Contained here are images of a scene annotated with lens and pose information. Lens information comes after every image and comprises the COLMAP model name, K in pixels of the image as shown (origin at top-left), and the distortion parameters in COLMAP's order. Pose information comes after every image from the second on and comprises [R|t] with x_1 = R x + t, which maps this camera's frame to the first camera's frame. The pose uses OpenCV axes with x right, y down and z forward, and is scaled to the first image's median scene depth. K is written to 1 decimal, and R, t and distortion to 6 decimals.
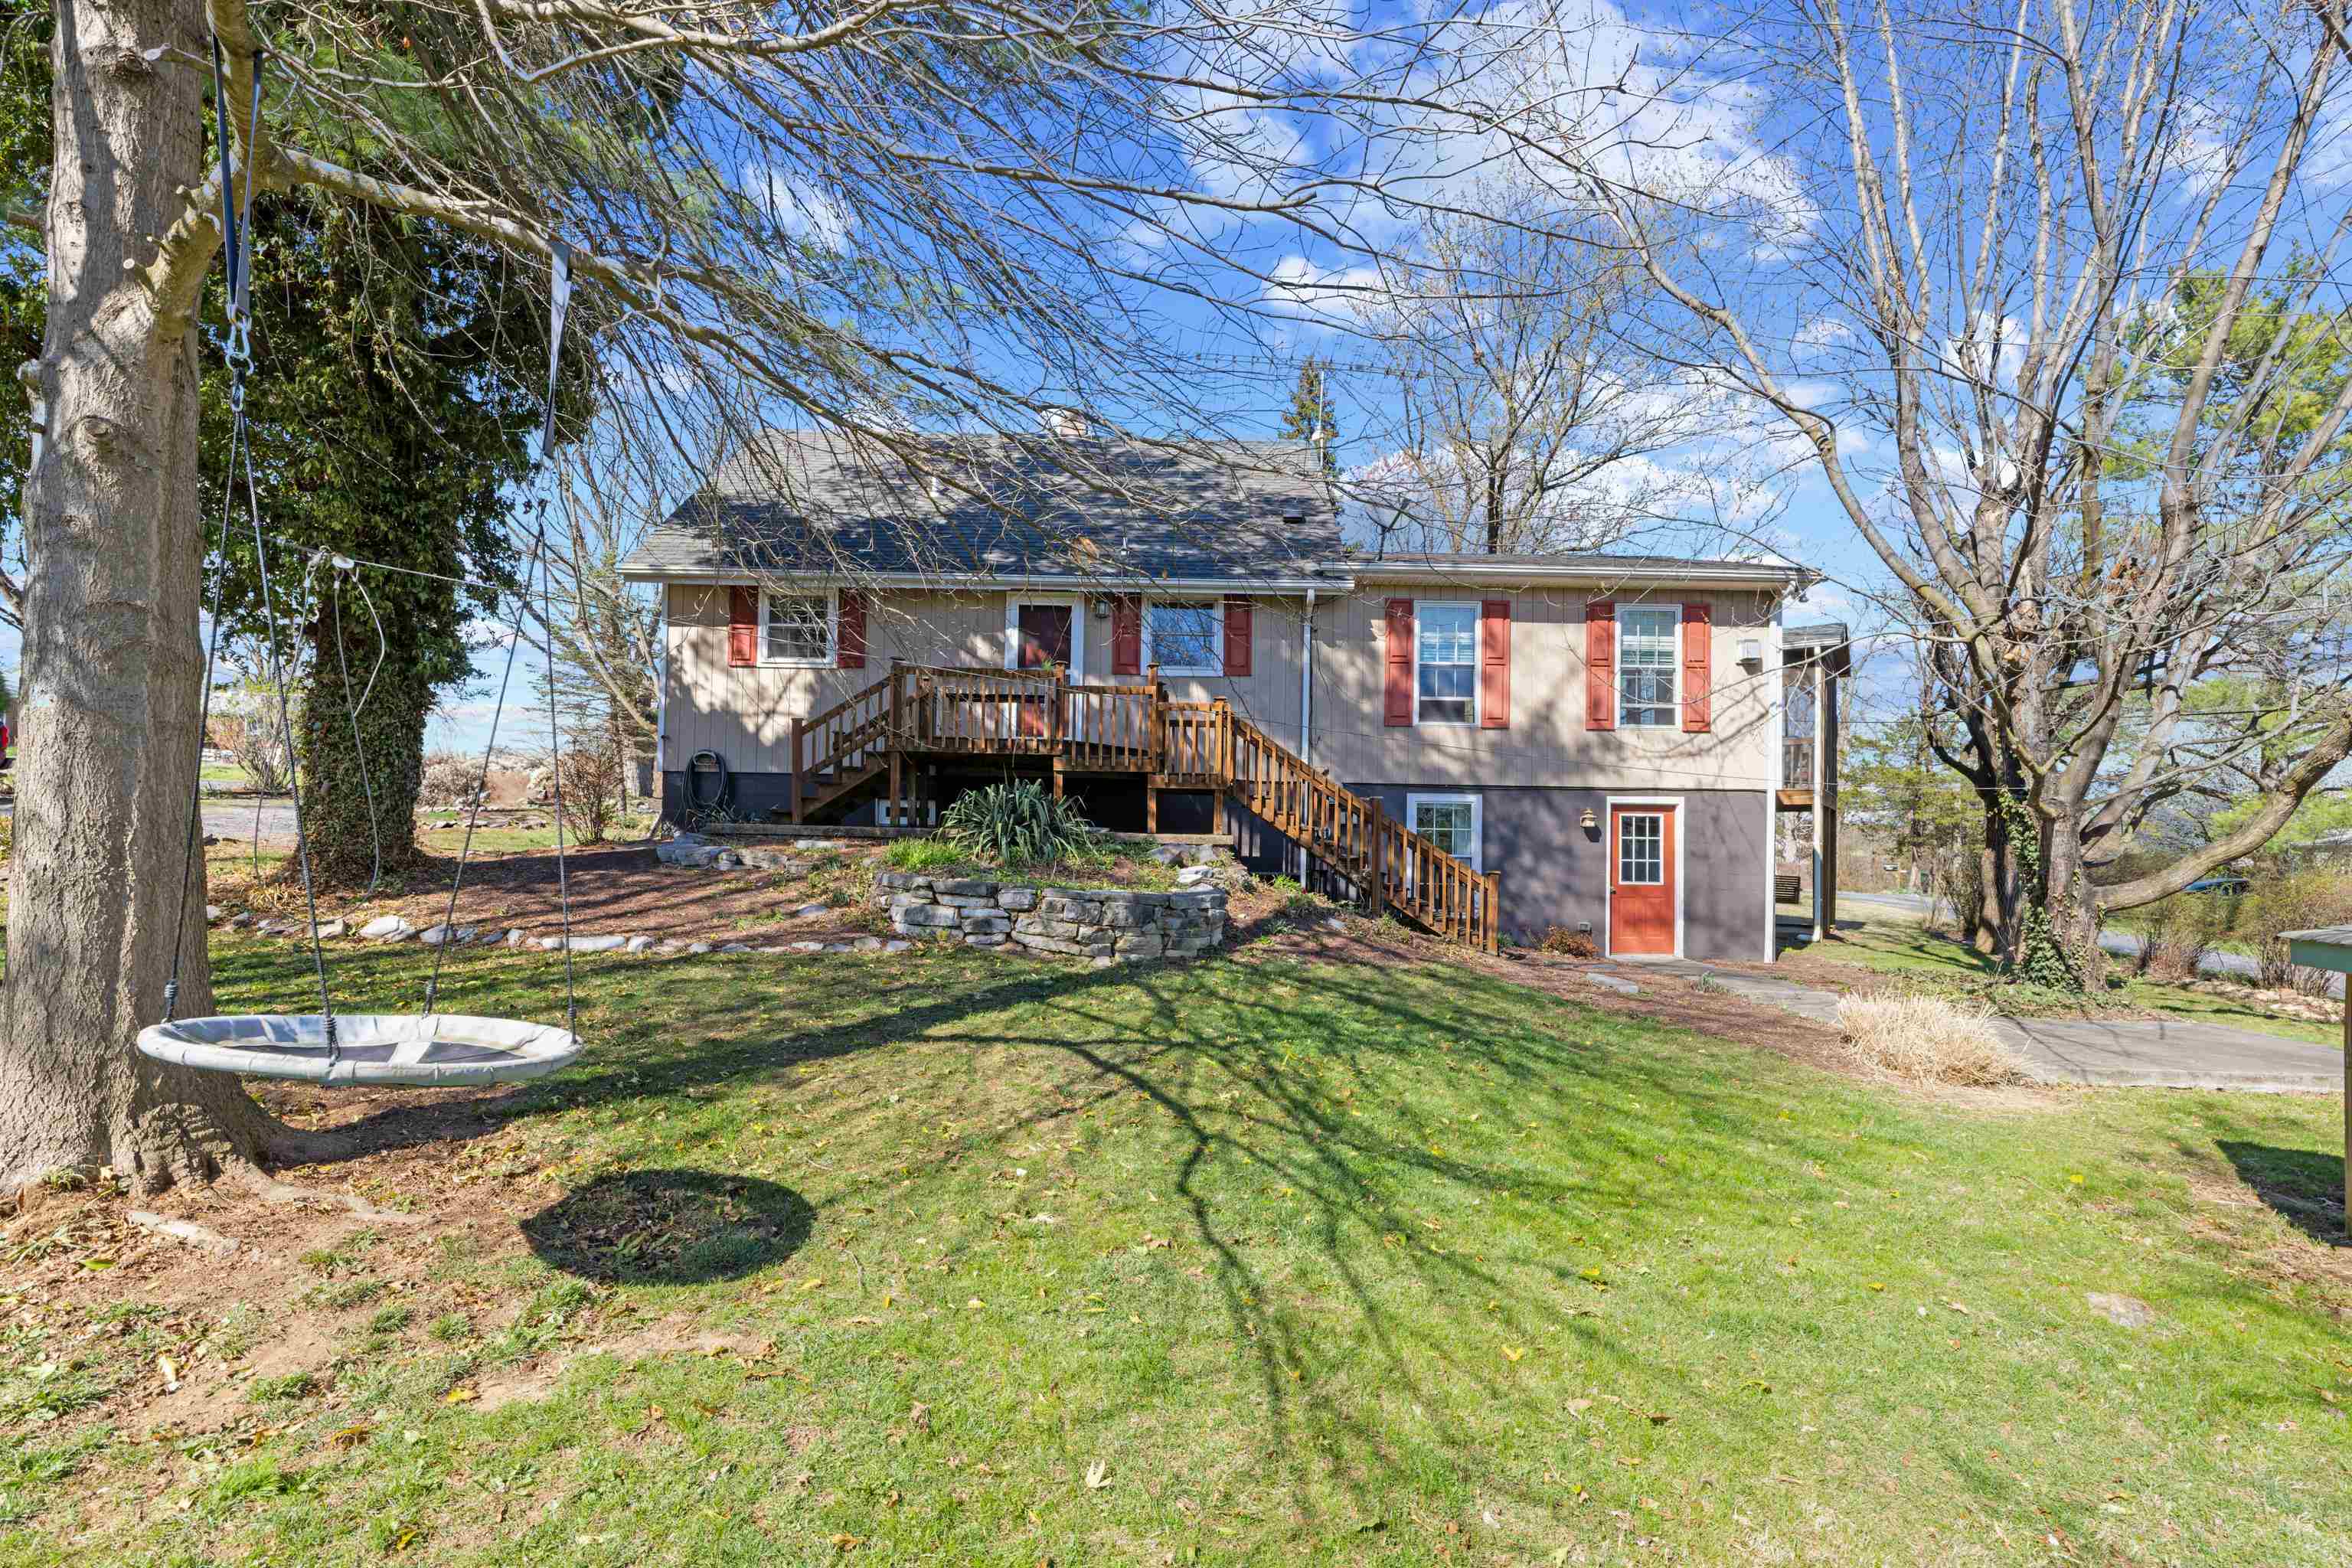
lens RADIAL K [[990.4, 0, 1181.4], [0, 990.4, 846.2], [0, 0, 1]] dist [-0.000723, -0.000004]
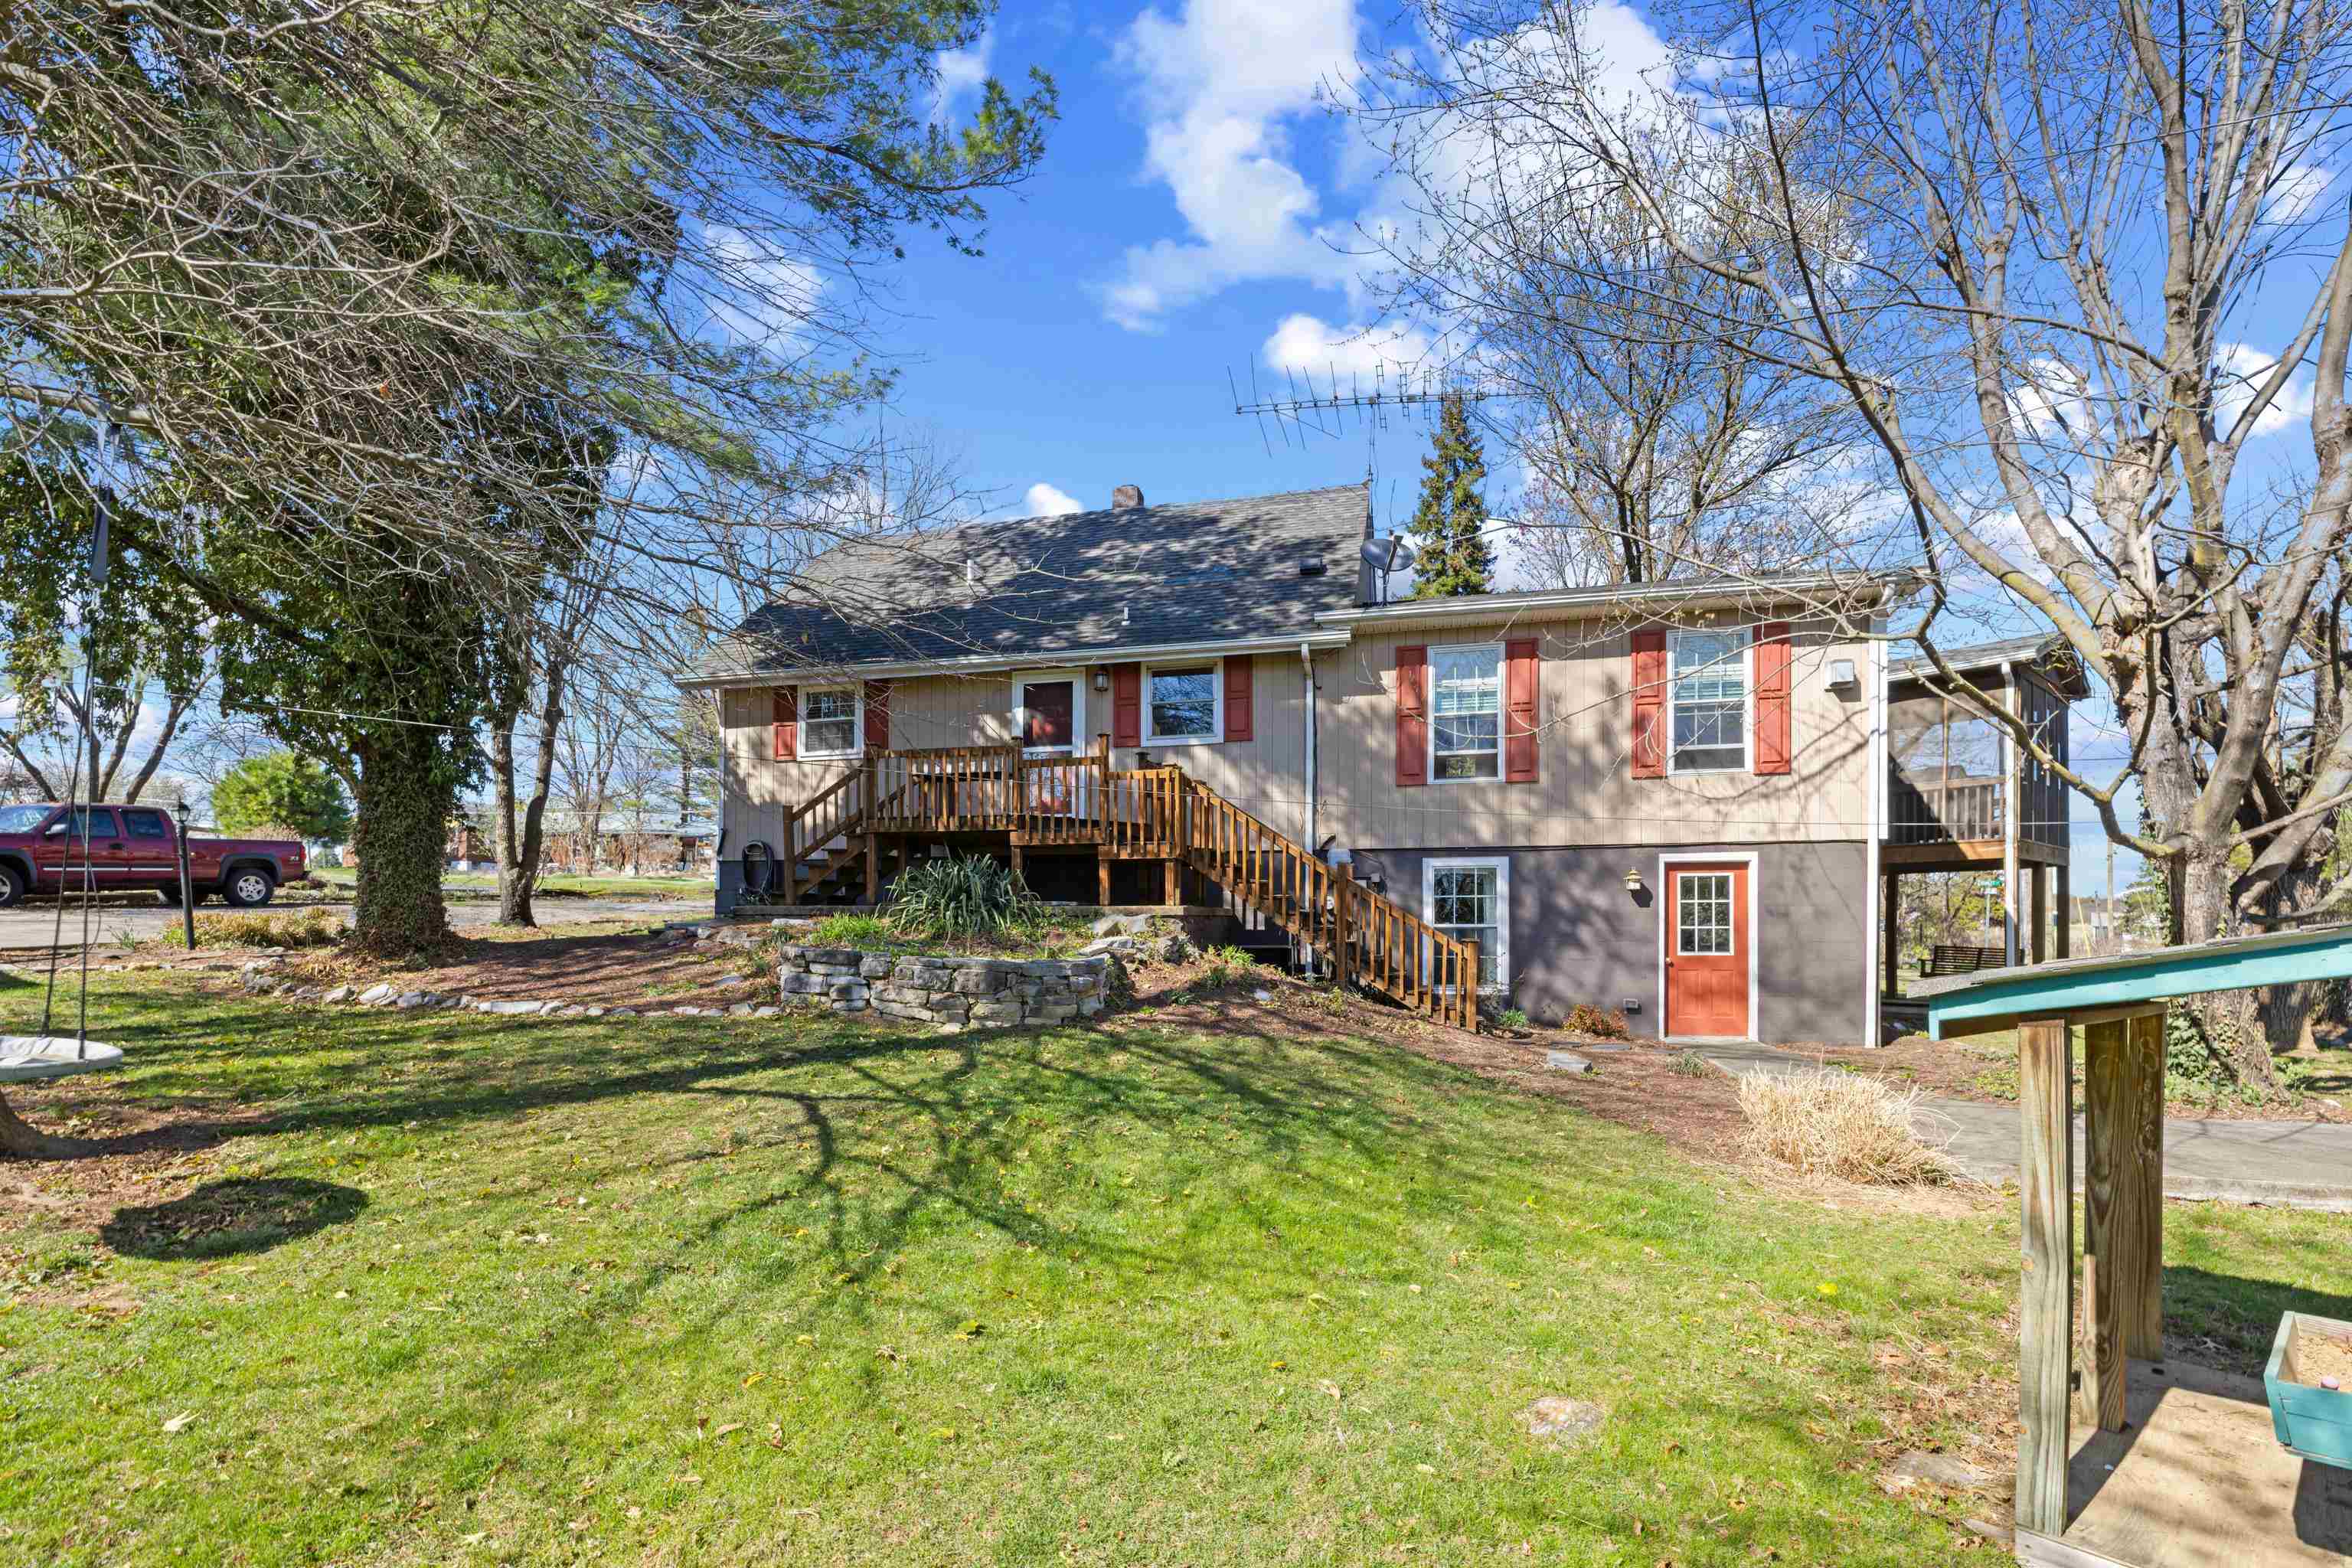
lens RADIAL K [[1028.6, 0, 1175.2], [0, 1028.6, 944.4], [0, 0, 1]] dist [-0.000512, -0.000190]
pose [[0.969769, -0.013453, -0.243653, 0.237629], [0.015123, 0.999873, 0.004984, 0.017731], [0.243555, -0.008518, 0.969850, 0.024193]]
